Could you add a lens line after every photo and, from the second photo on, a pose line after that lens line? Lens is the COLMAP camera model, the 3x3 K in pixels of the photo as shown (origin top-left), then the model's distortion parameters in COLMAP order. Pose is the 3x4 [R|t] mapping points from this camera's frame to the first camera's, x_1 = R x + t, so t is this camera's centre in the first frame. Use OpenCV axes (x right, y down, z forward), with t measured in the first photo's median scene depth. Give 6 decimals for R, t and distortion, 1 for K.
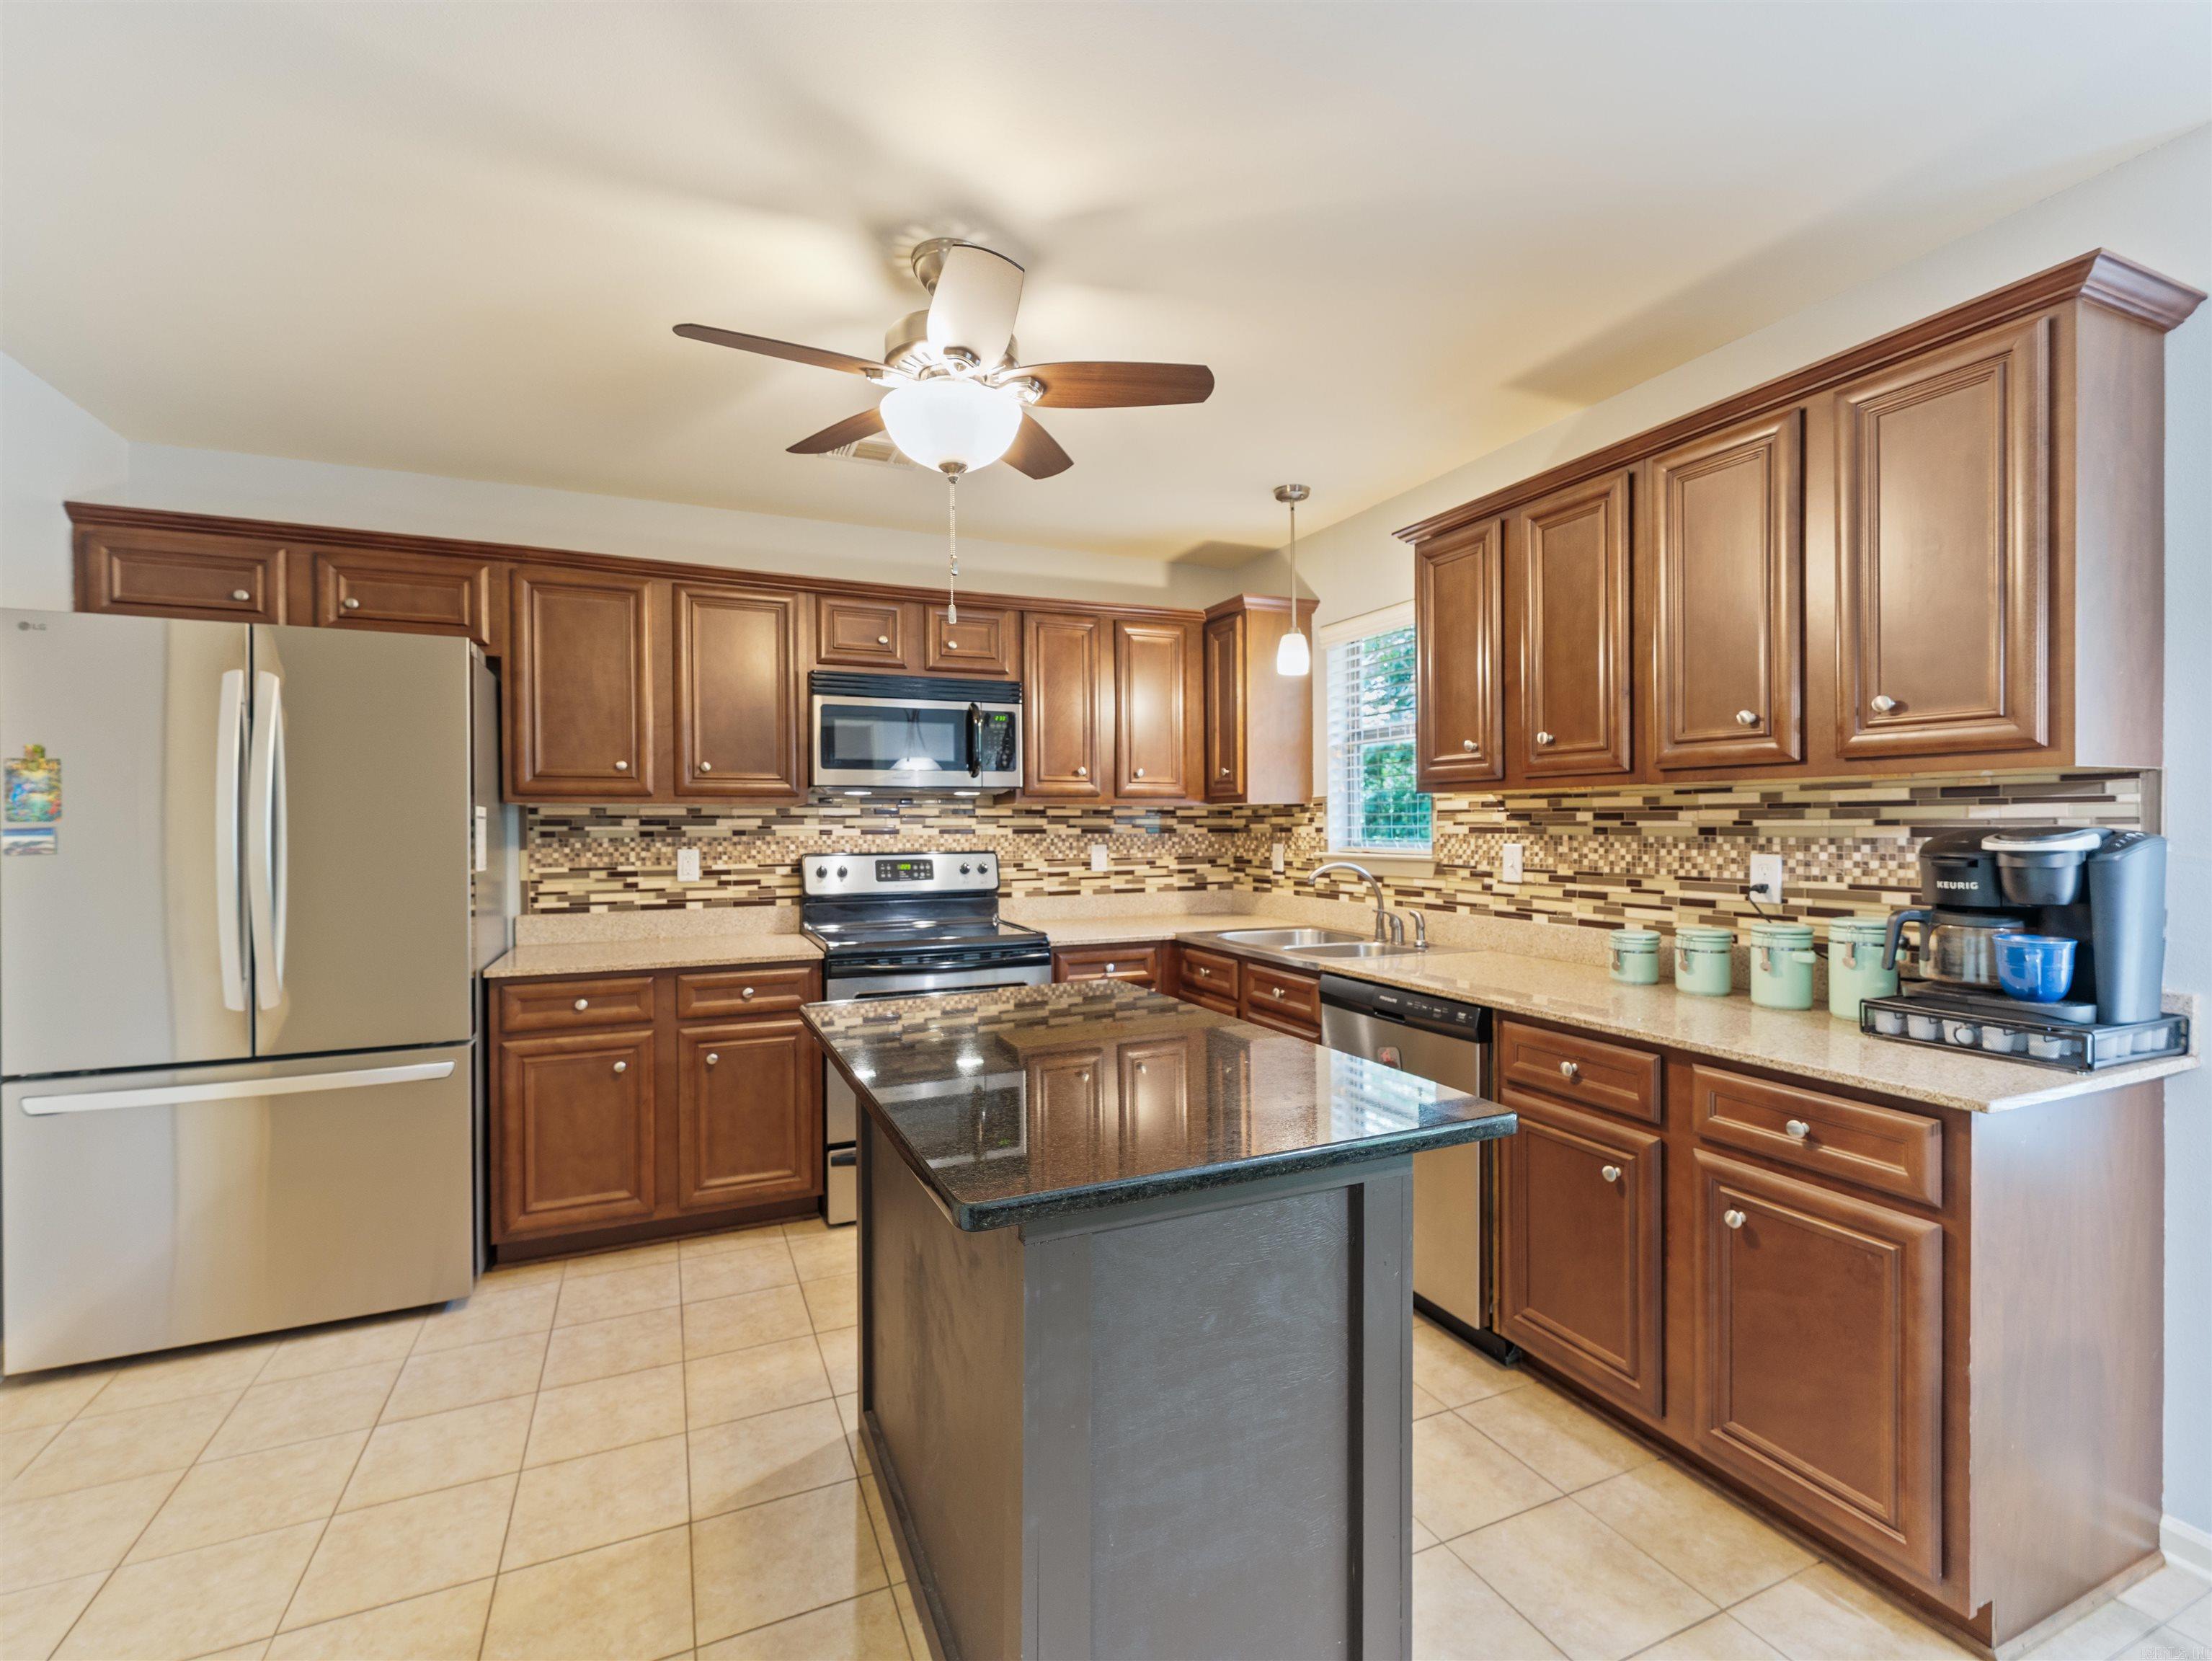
lens RADIAL K [[988.9, 0, 1106.4], [0, 988.9, 834.3], [0, 0, 1]] dist [0.000838, -0.000721]
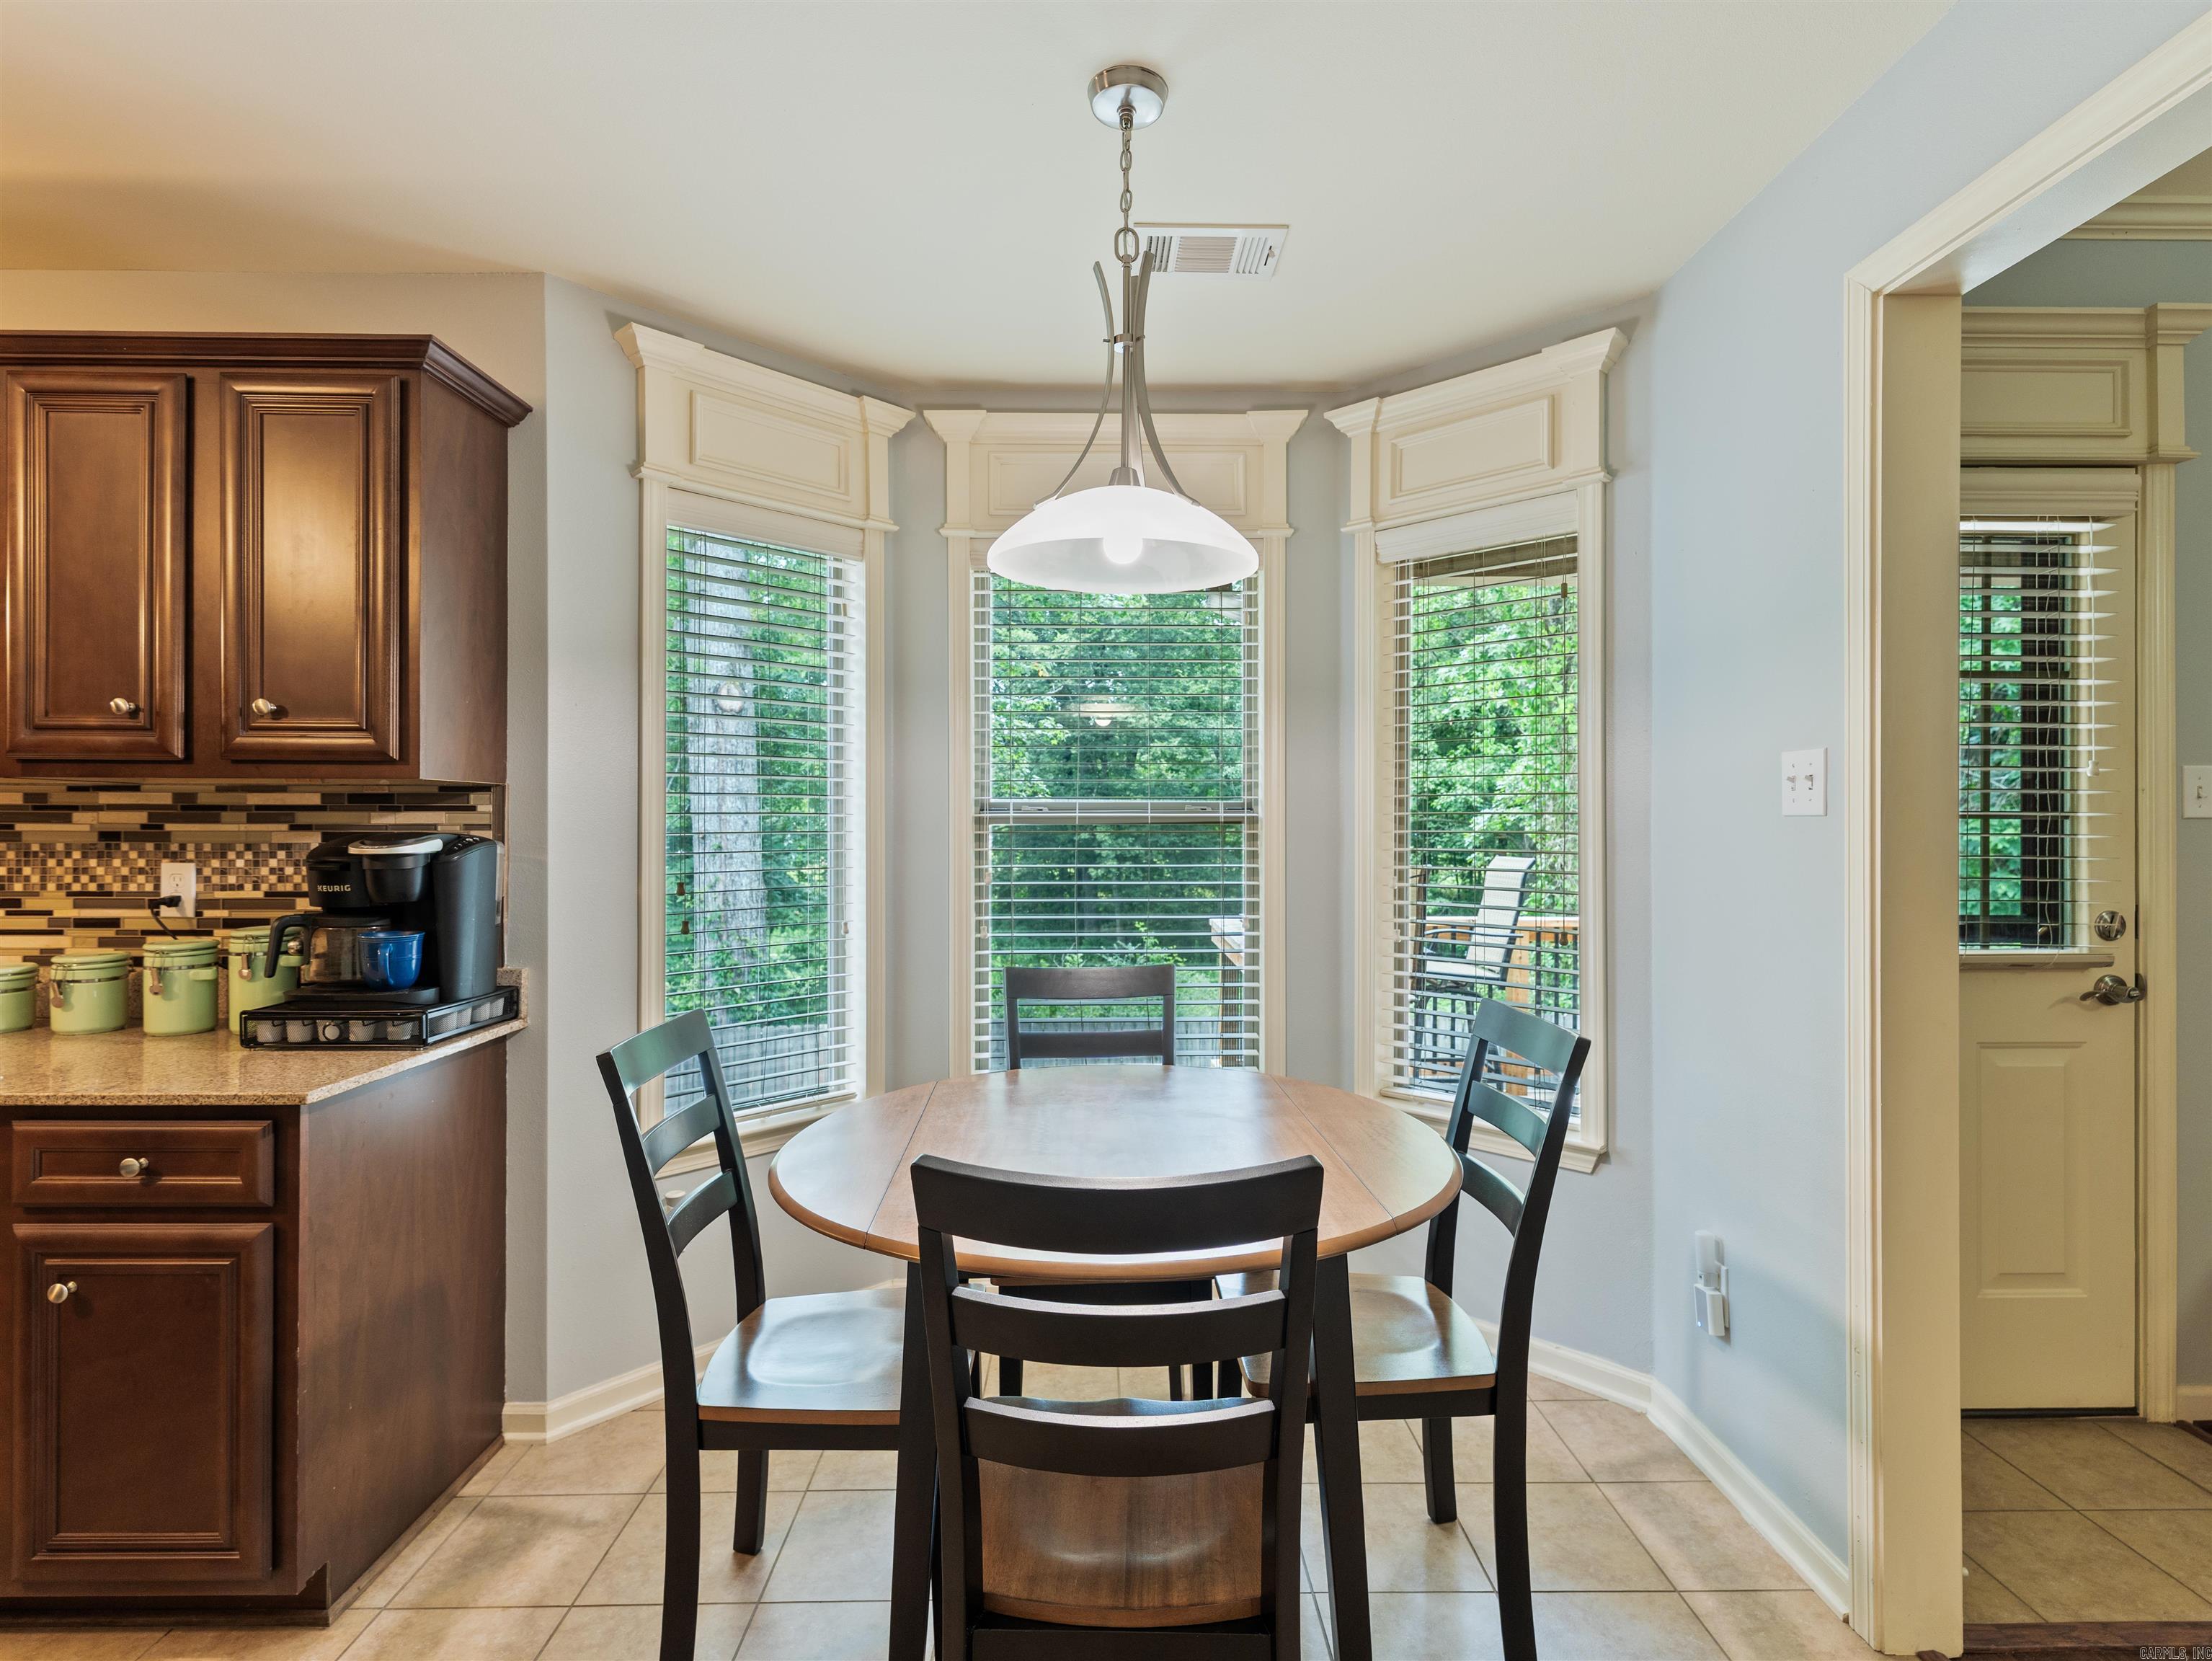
lens RADIAL K [[1108.9, 0, 1109.3], [0, 1108.9, 823.2], [0, 0, 1]] dist [0.001529, -0.000109]
pose [[0.396740, 0.007796, 0.917898, 0.070403], [0.003568, 0.999943, -0.010035, -0.001674], [-0.917924, 0.007257, 0.396689, -0.133878]]
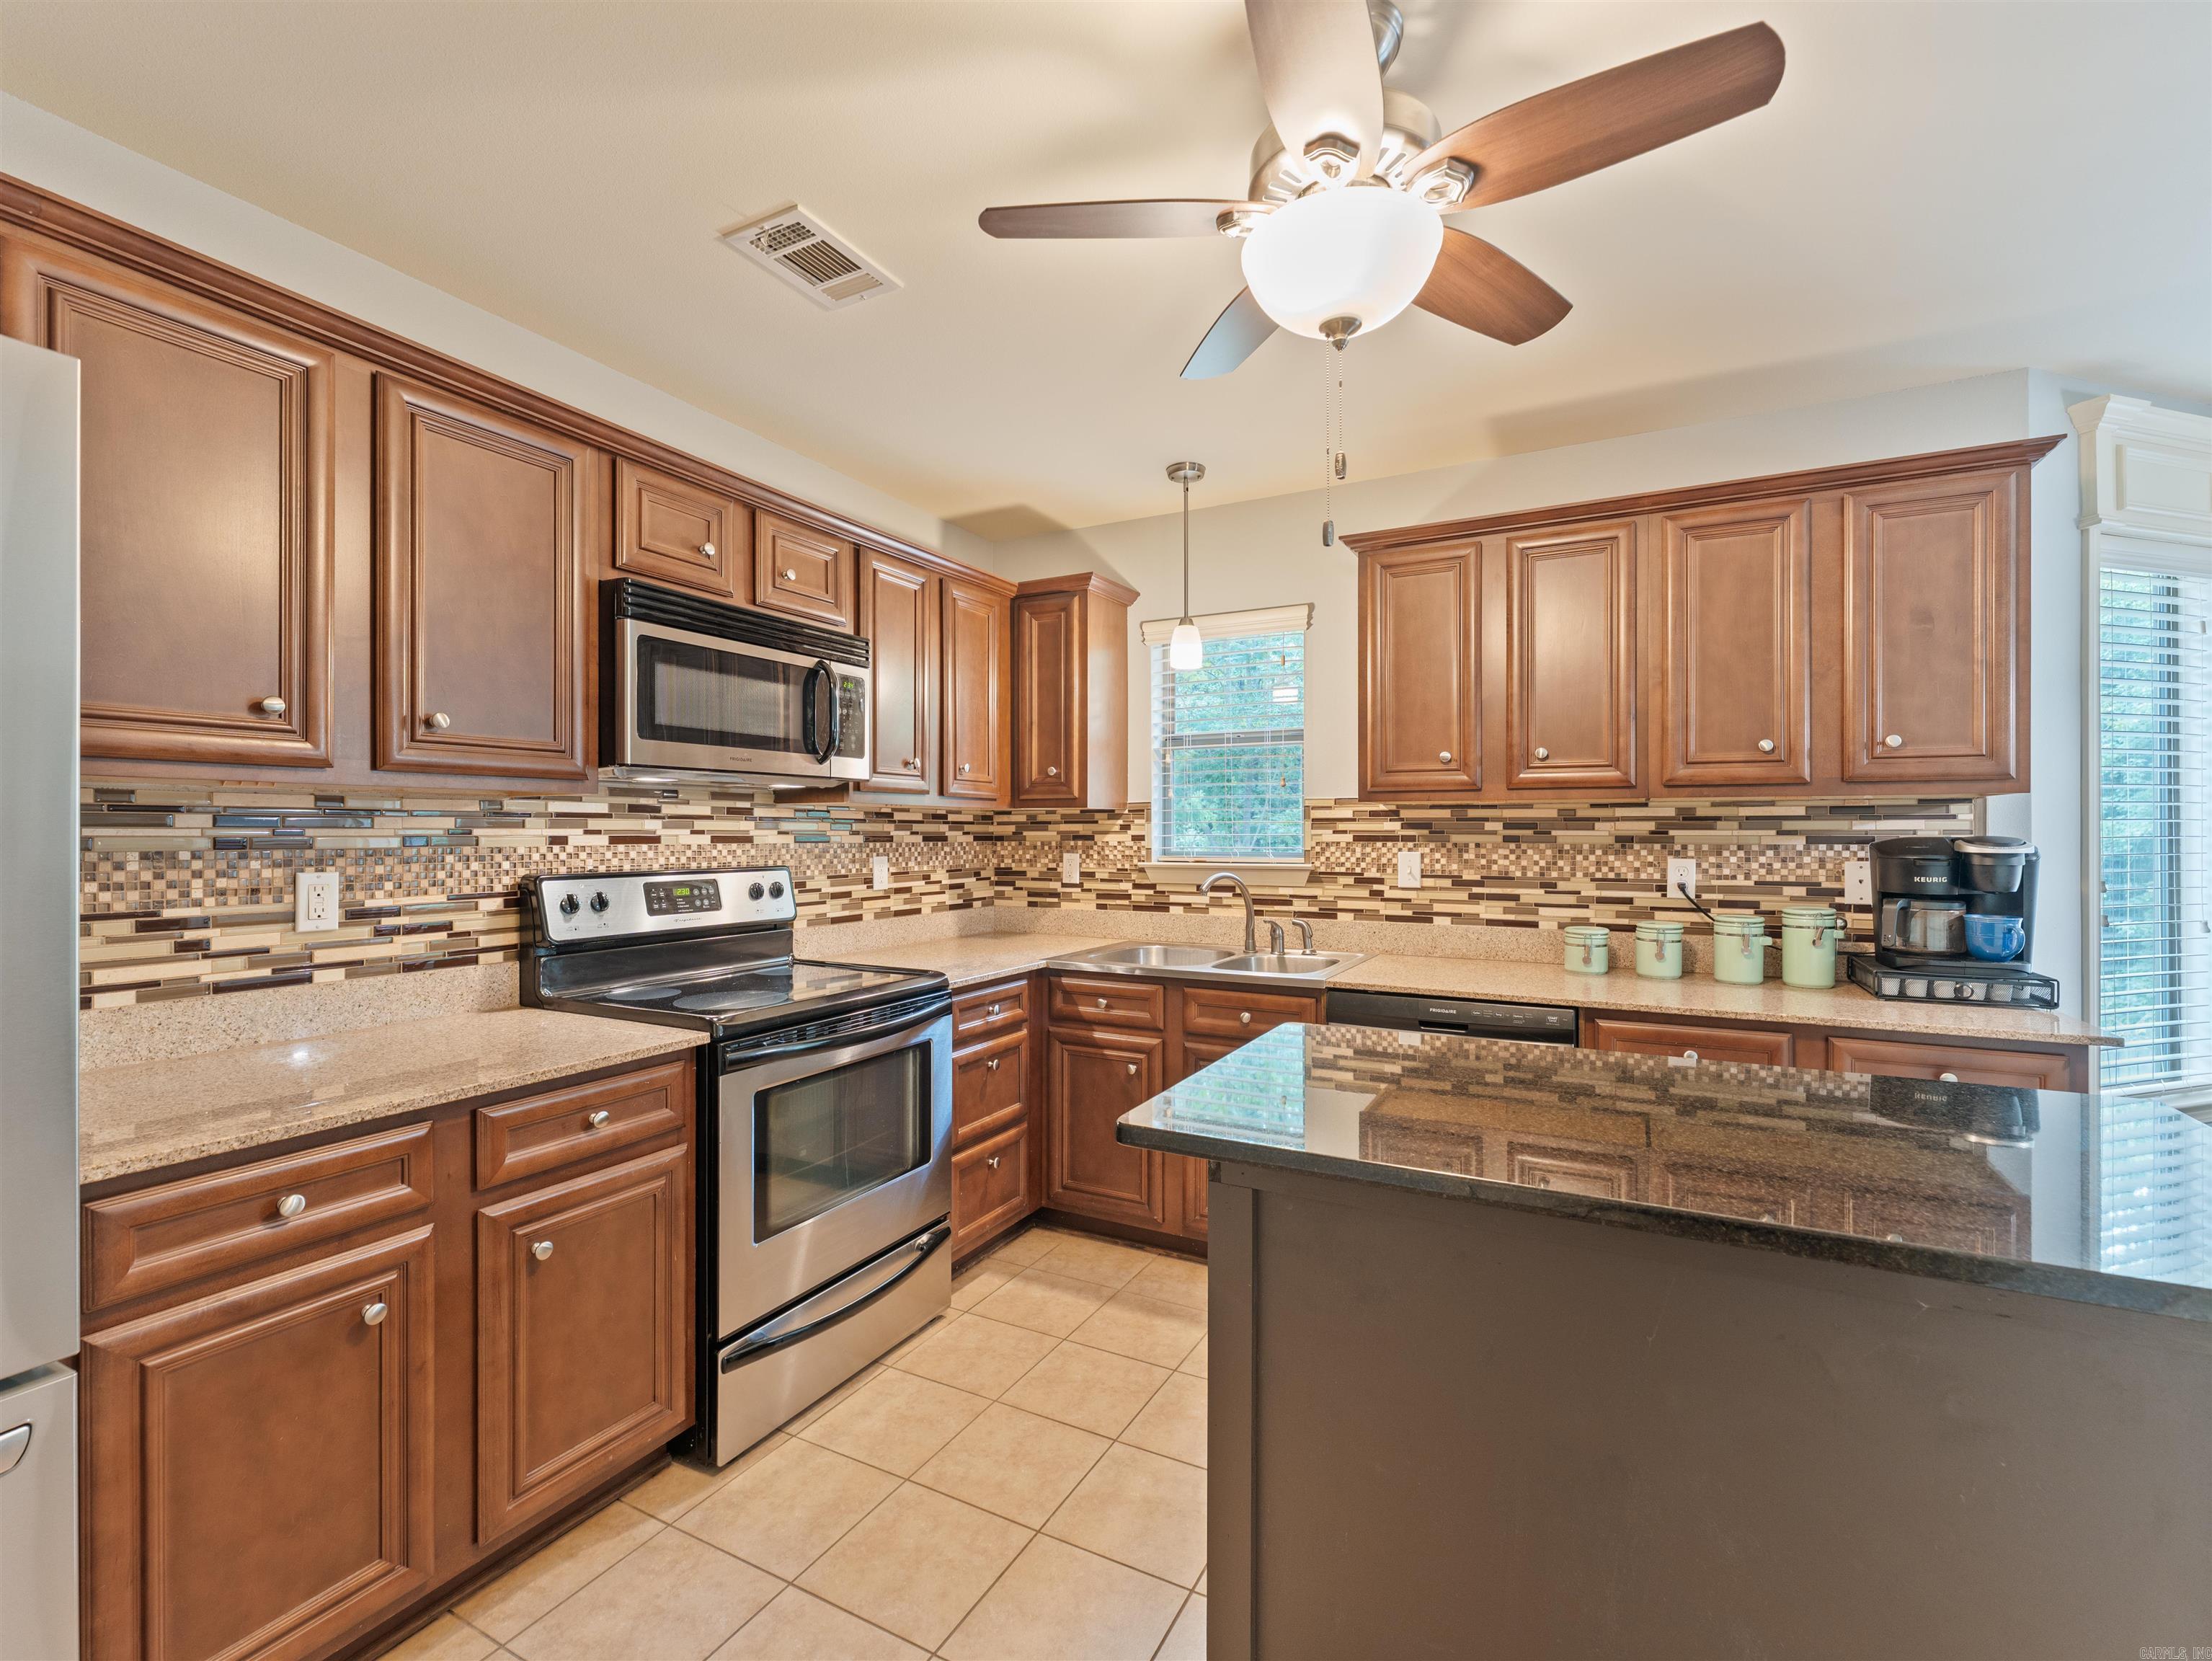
lens RADIAL K [[979.1, 0, 1112.3], [0, 979.1, 835.7], [0, 0, 1]] dist [-0.001161, -0.000182]
pose [[0.787811, 0.003184, 0.615909, -0.524866], [0.001342, 0.999975, -0.006887, -0.000443], [-0.615916, 0.006253, 0.787787, 0.401891]]
